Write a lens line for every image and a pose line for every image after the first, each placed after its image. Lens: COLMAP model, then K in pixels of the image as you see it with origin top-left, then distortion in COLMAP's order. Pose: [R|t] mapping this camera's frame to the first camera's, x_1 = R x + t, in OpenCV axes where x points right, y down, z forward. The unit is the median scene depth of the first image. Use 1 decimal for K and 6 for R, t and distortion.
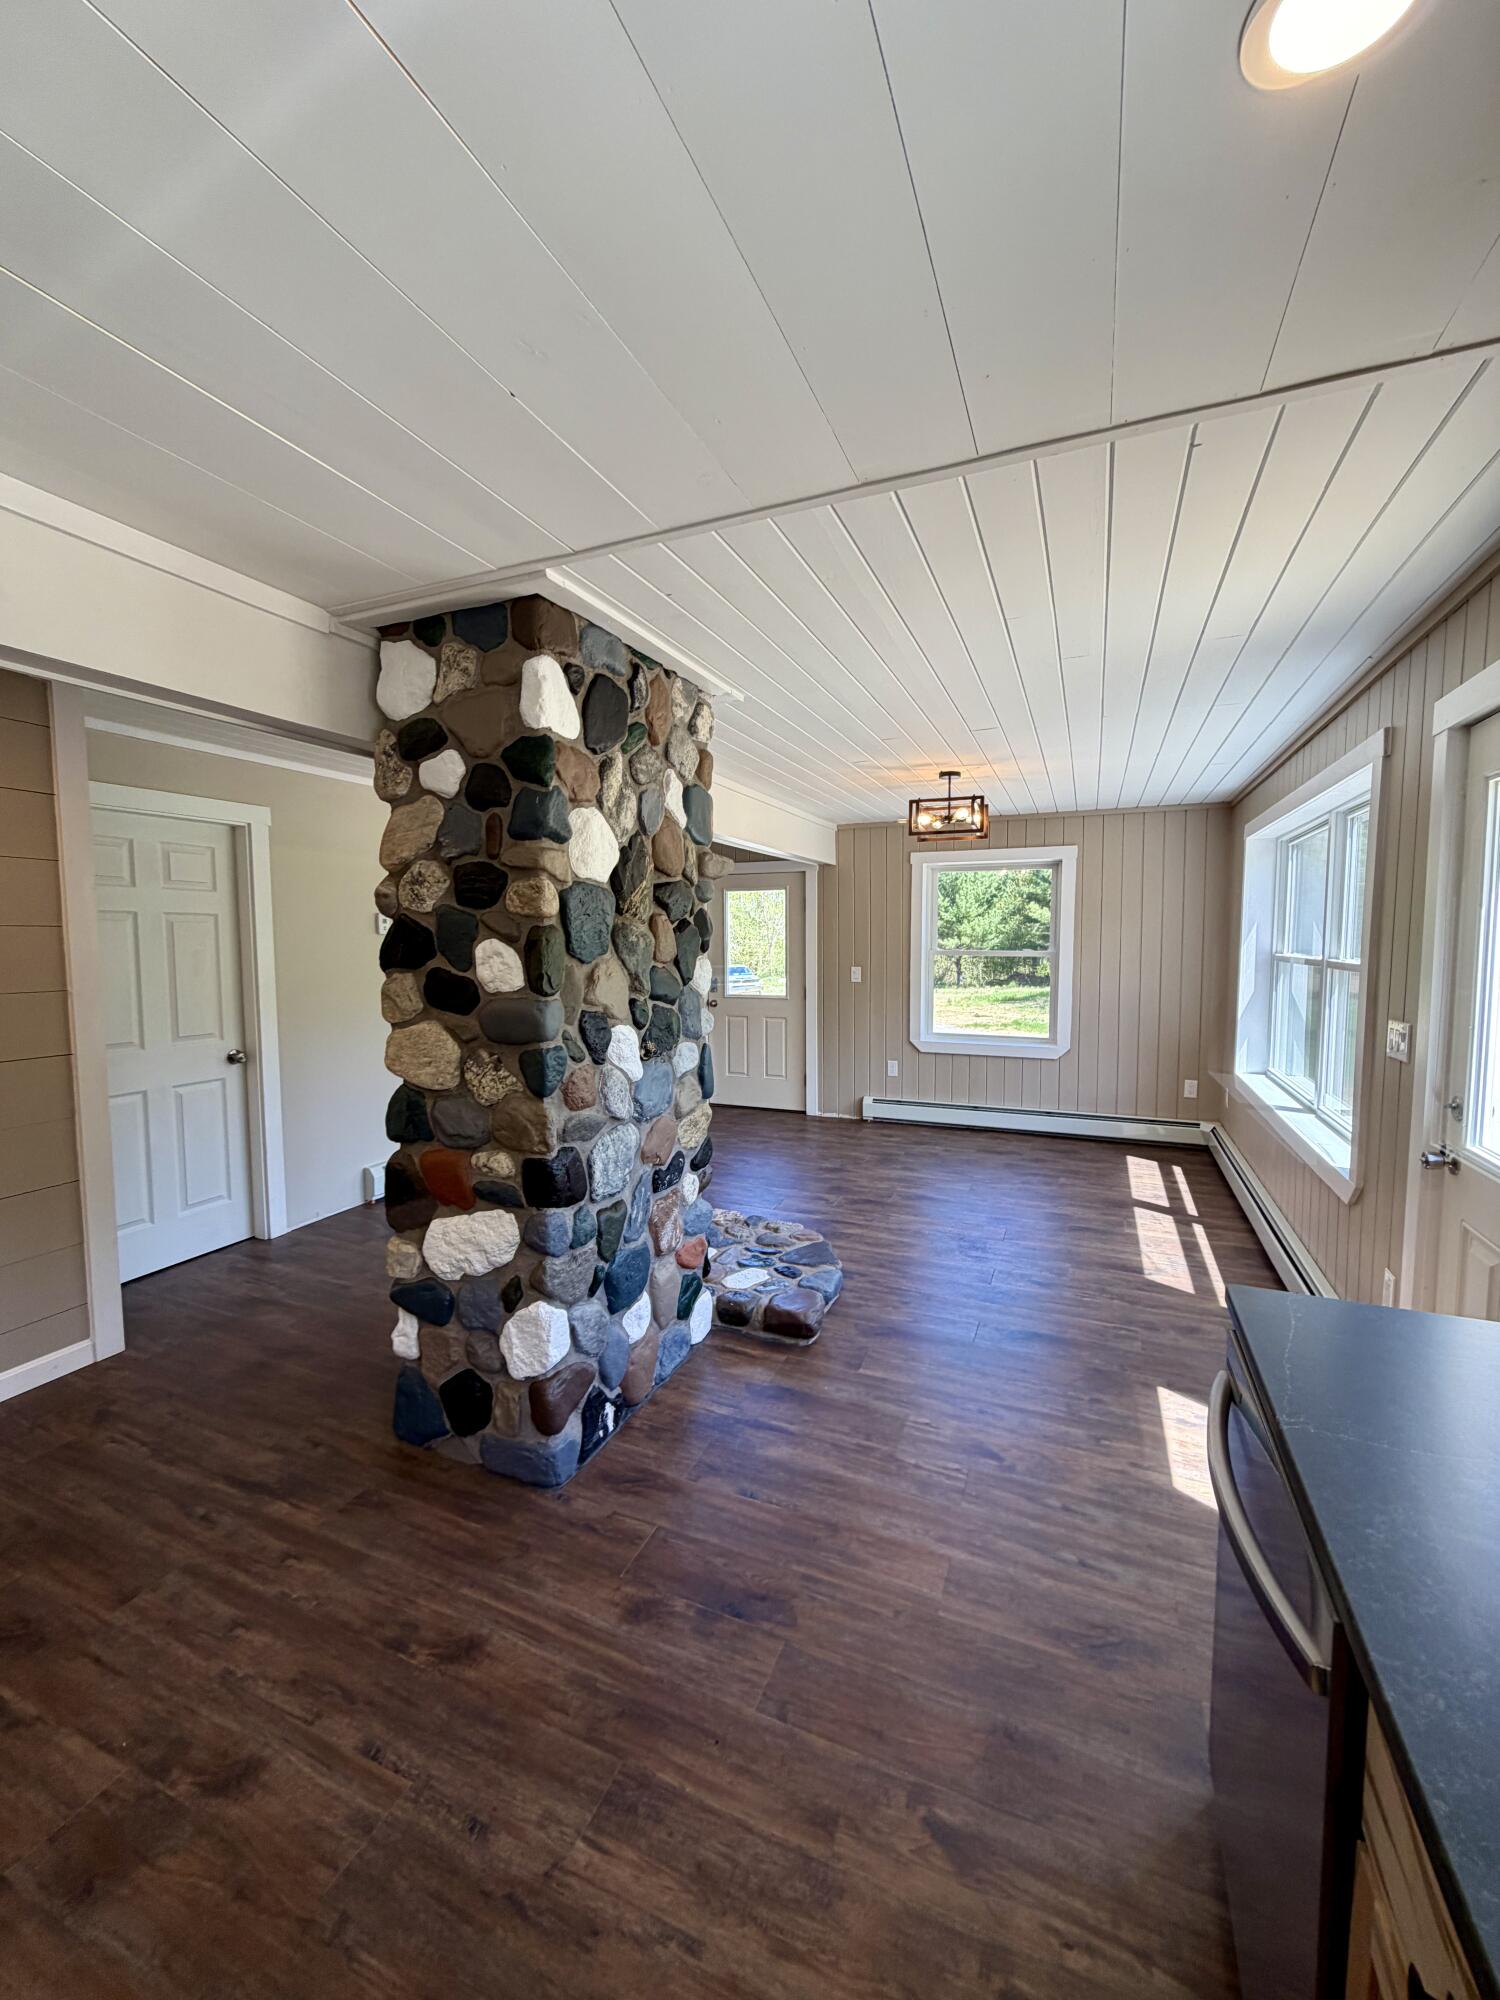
lens RADIAL K [[799.8, 0, 752.2], [0, 799.8, 996.0], [0, 0, 1]] dist [-0.001545, 0.000409]
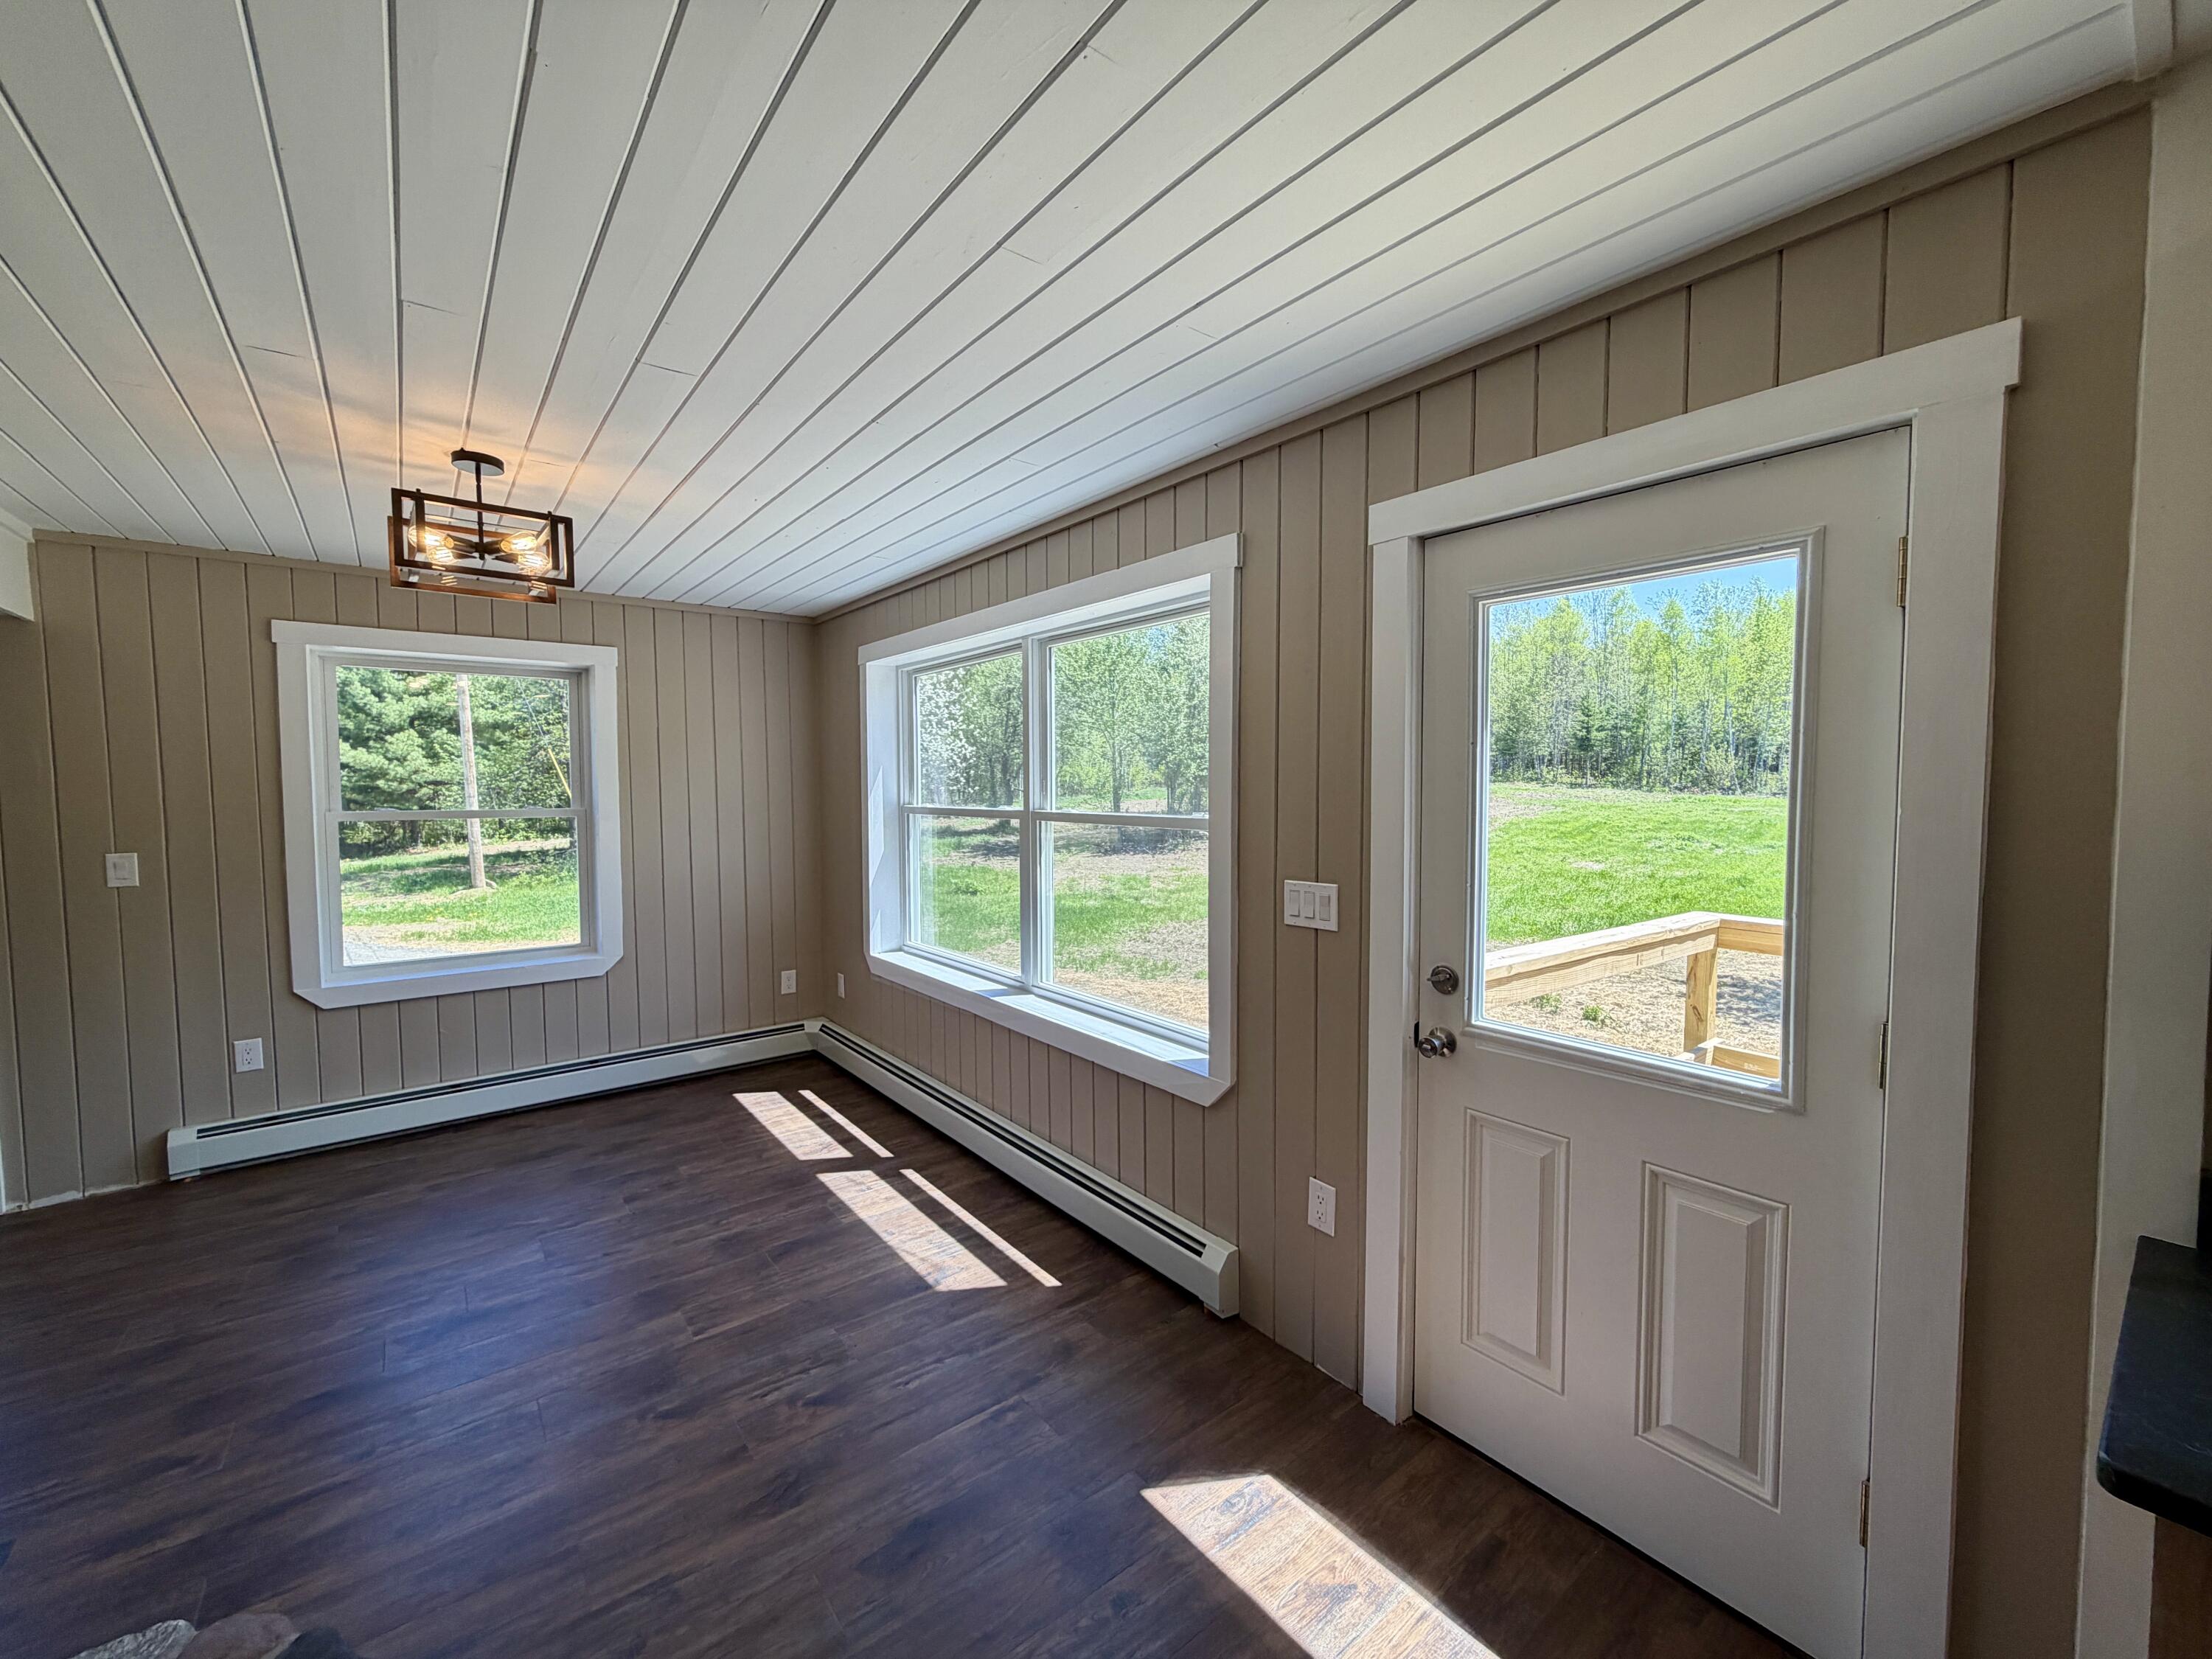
lens RADIAL K [[880.1, 0, 1106.0], [0, 880.1, 829.5], [0, 0, 1]] dist [-0.002678, -0.000139]
pose [[0.480376, -0.044576, 0.875929, -0.071656], [0.067917, 0.997599, 0.013520, -0.036119], [-0.874429, 0.052996, 0.482250, 0.520856]]
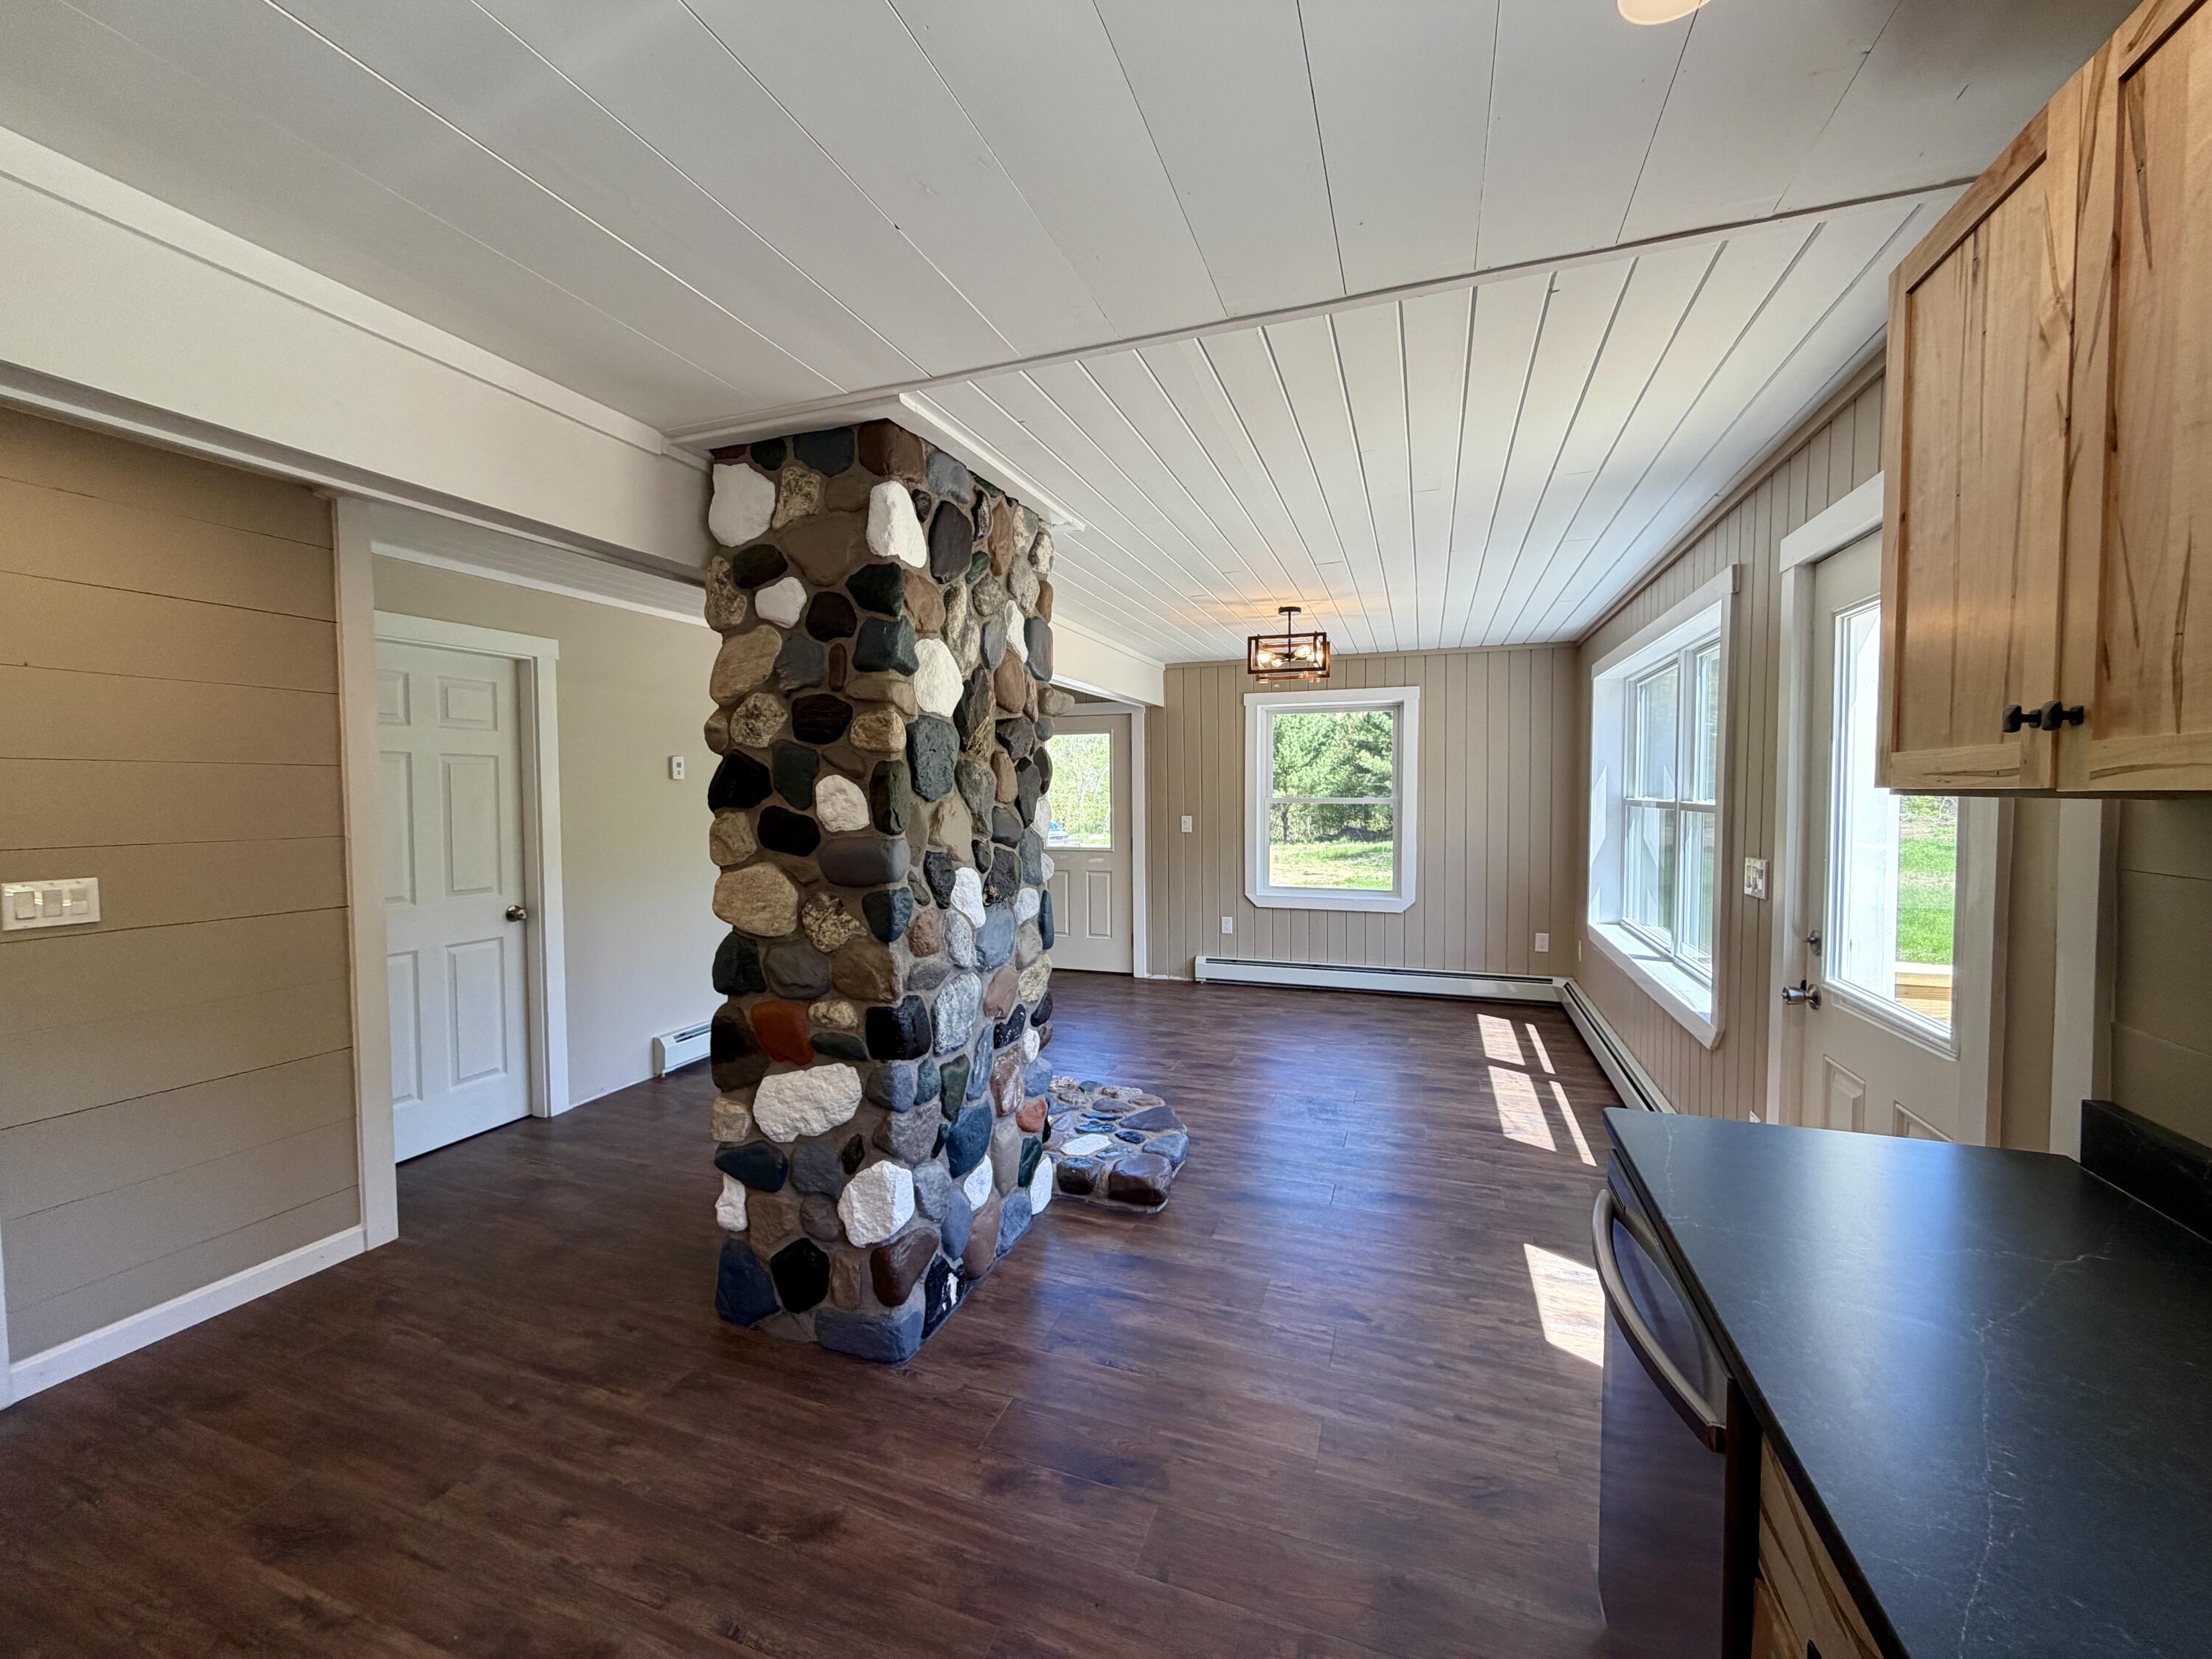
lens RADIAL K [[884.6, 0, 1100.6], [0, 884.6, 825.5], [0, 0, 1]] dist [-0.001545, 0.000409]
pose [[0.998819, -0.004211, 0.048404, -0.038290], [0.005816, 0.999436, -0.033073, 0.015696], [-0.048237, 0.033315, 0.998280, -0.038717]]
